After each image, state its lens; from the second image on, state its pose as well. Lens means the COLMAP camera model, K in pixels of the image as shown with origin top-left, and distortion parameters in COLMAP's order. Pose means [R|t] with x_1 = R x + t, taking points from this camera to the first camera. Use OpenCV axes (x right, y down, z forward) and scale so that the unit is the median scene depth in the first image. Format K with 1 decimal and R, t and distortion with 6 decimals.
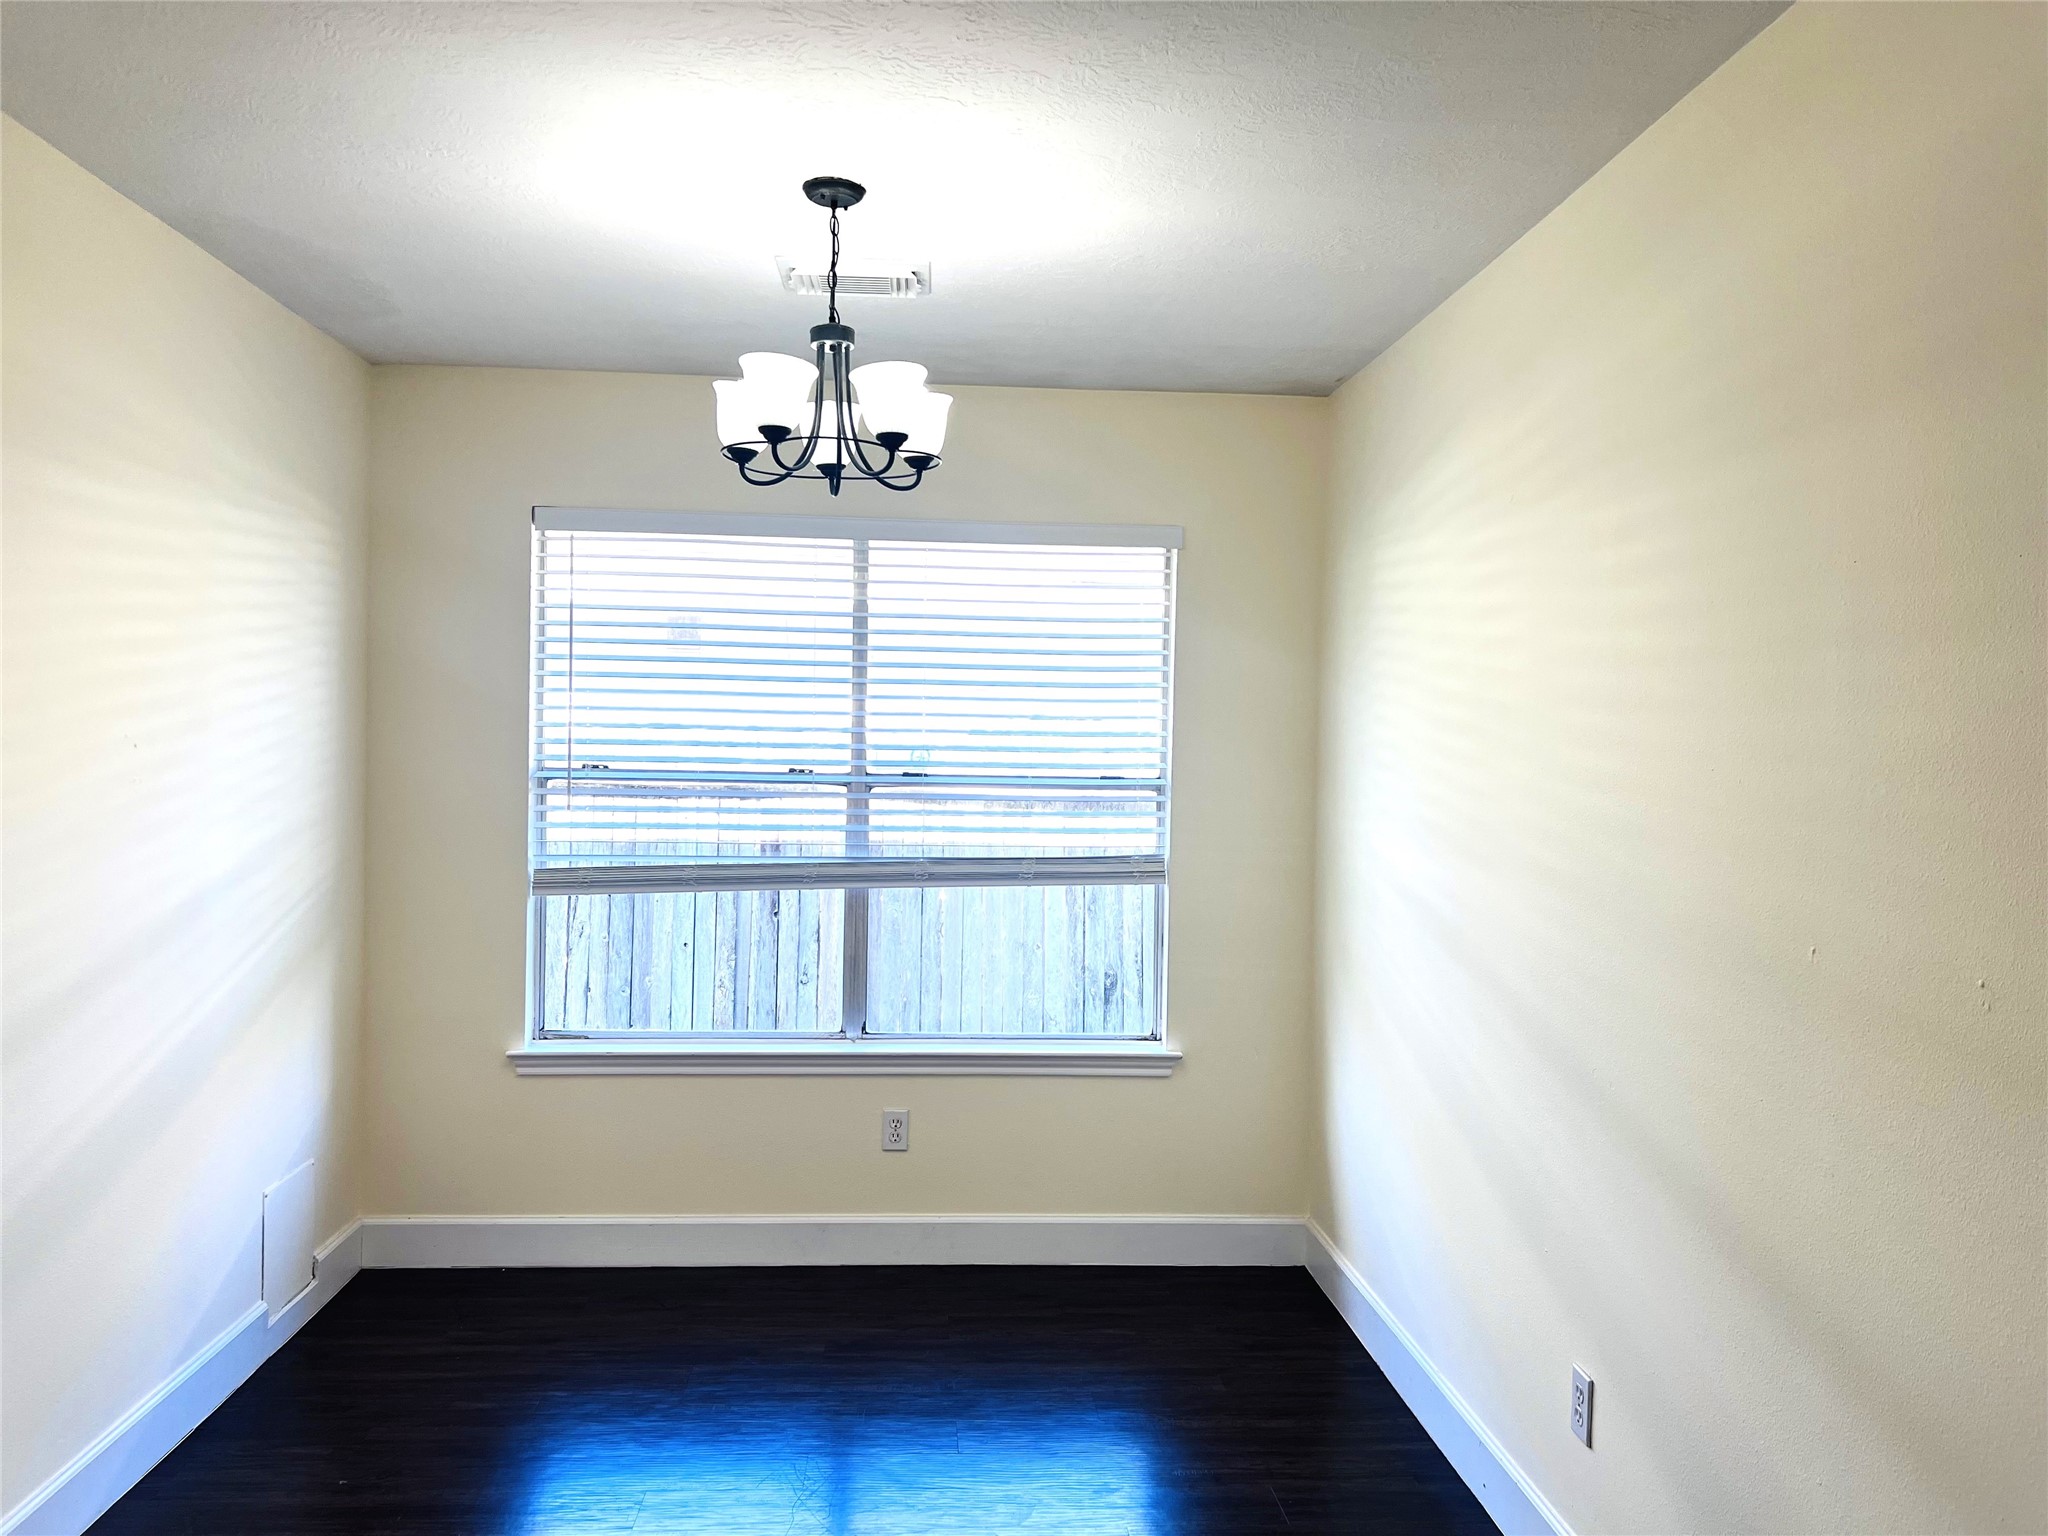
lens RADIAL K [[1552.8, 0, 1023.2], [0, 1552.8, 764.4], [0, 0, 1]] dist [0.021343, 0.003712]
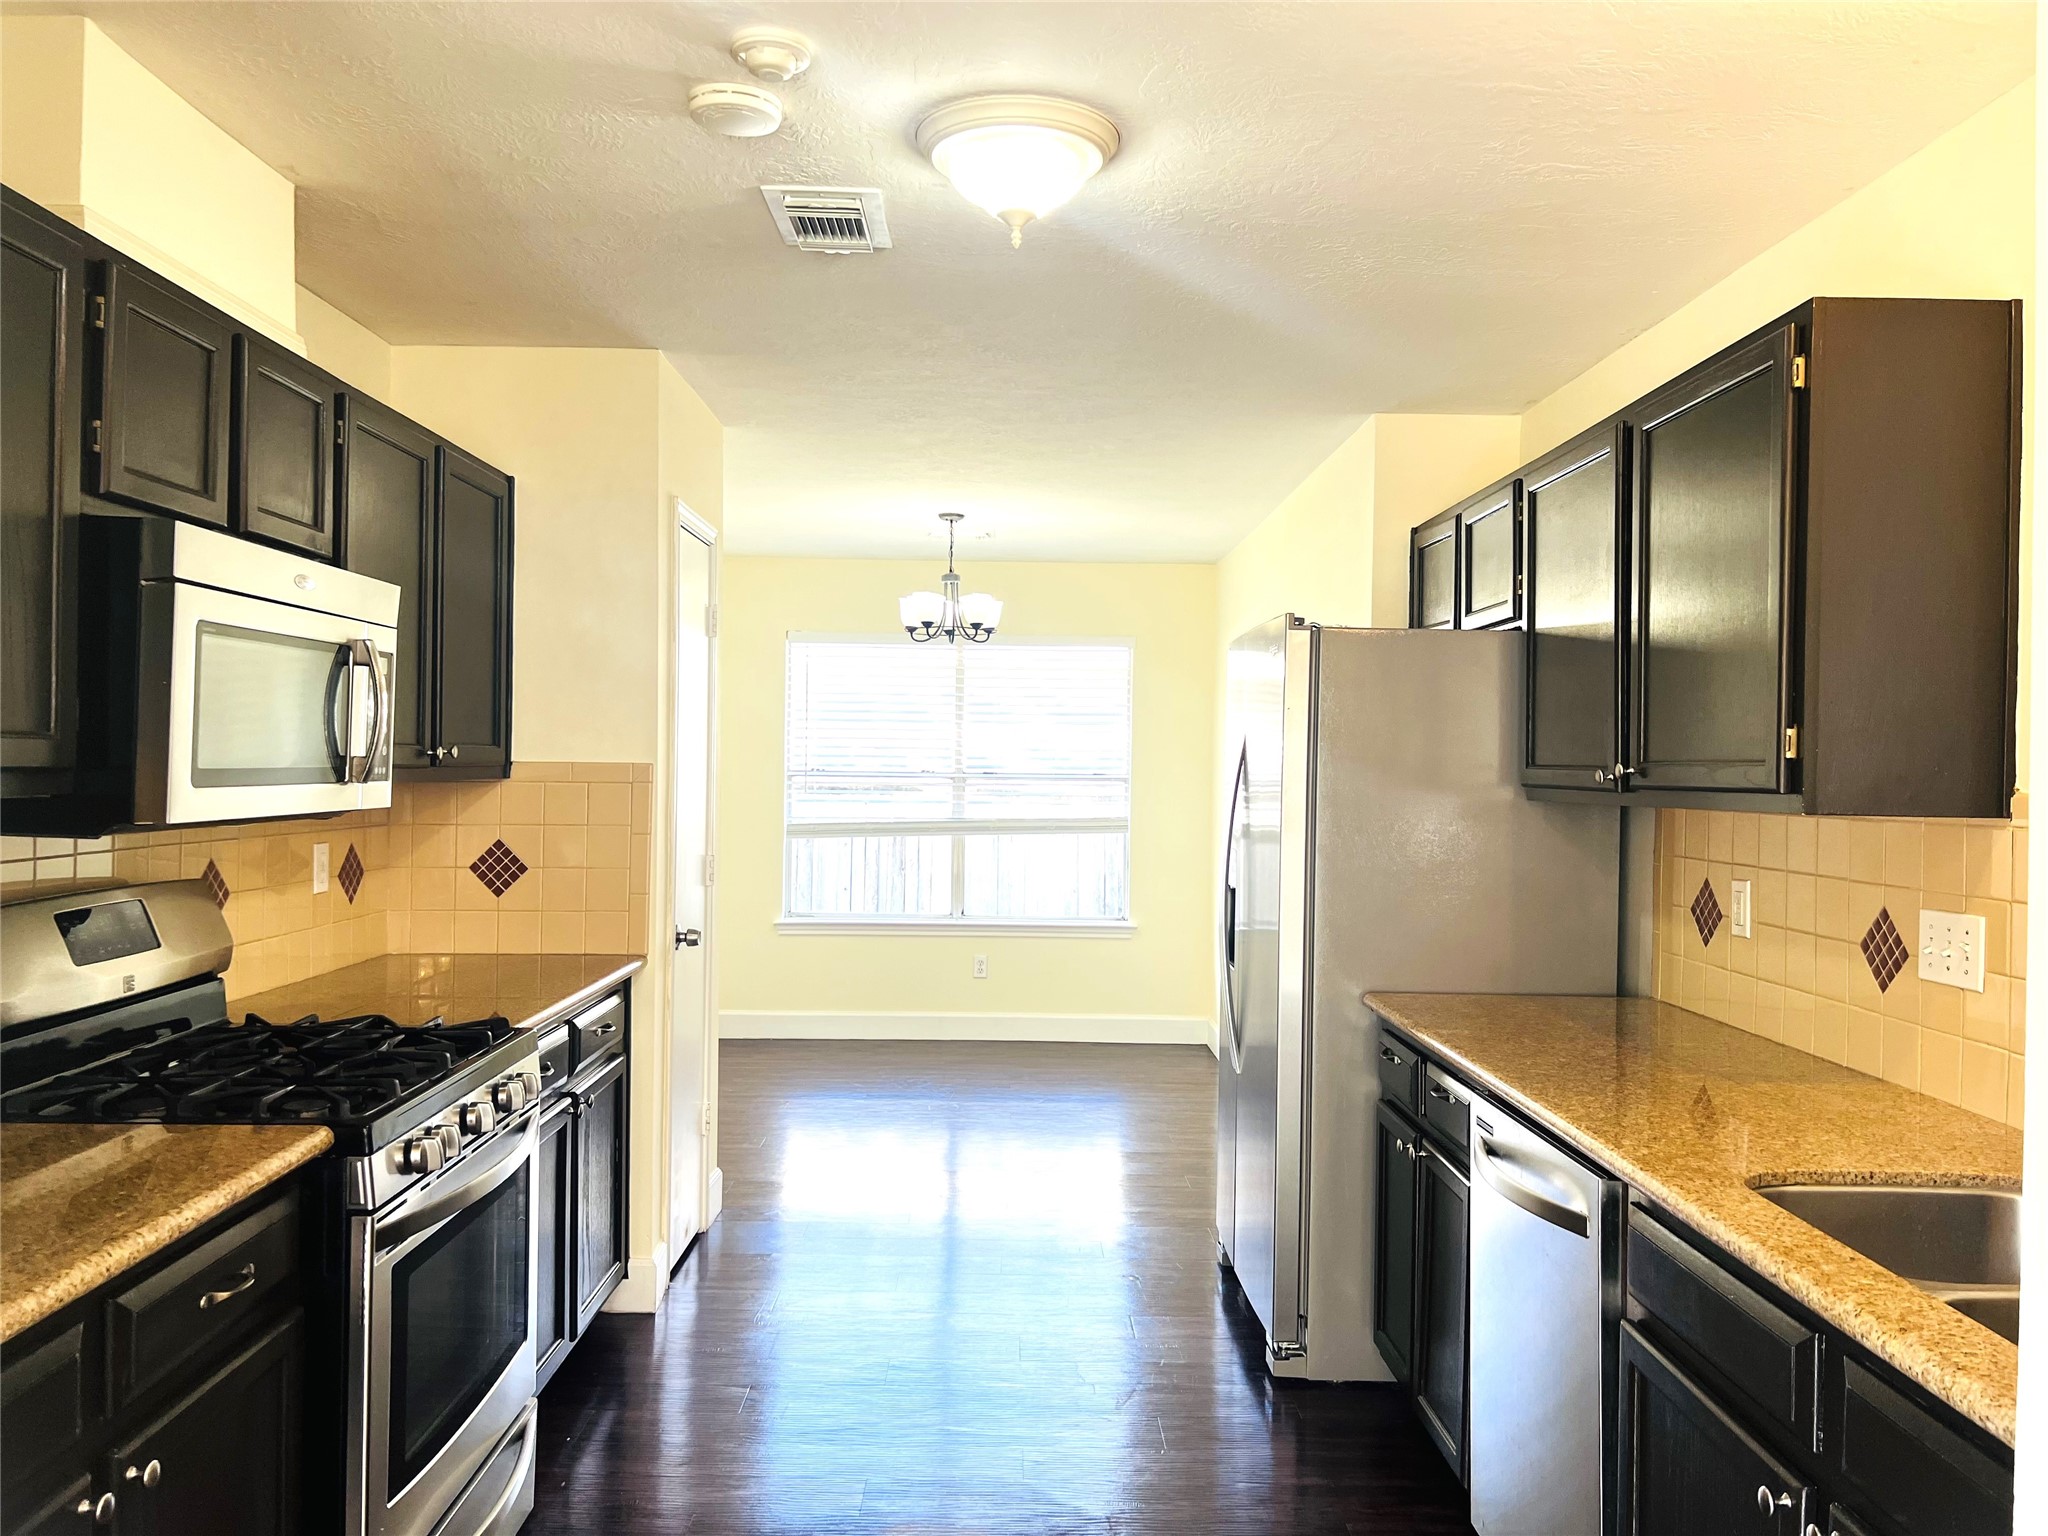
lens RADIAL K [[1552.8, 0, 1024.8], [0, 1552.8, 765.7], [0, 0, 1]] dist [0.021343, 0.003712]
pose [[0.998683, -0.006372, -0.050917, 0.067652], [0.005980, 0.999951, -0.007852, 0.013543], [0.050964, 0.007537, 0.998672, -0.855242]]
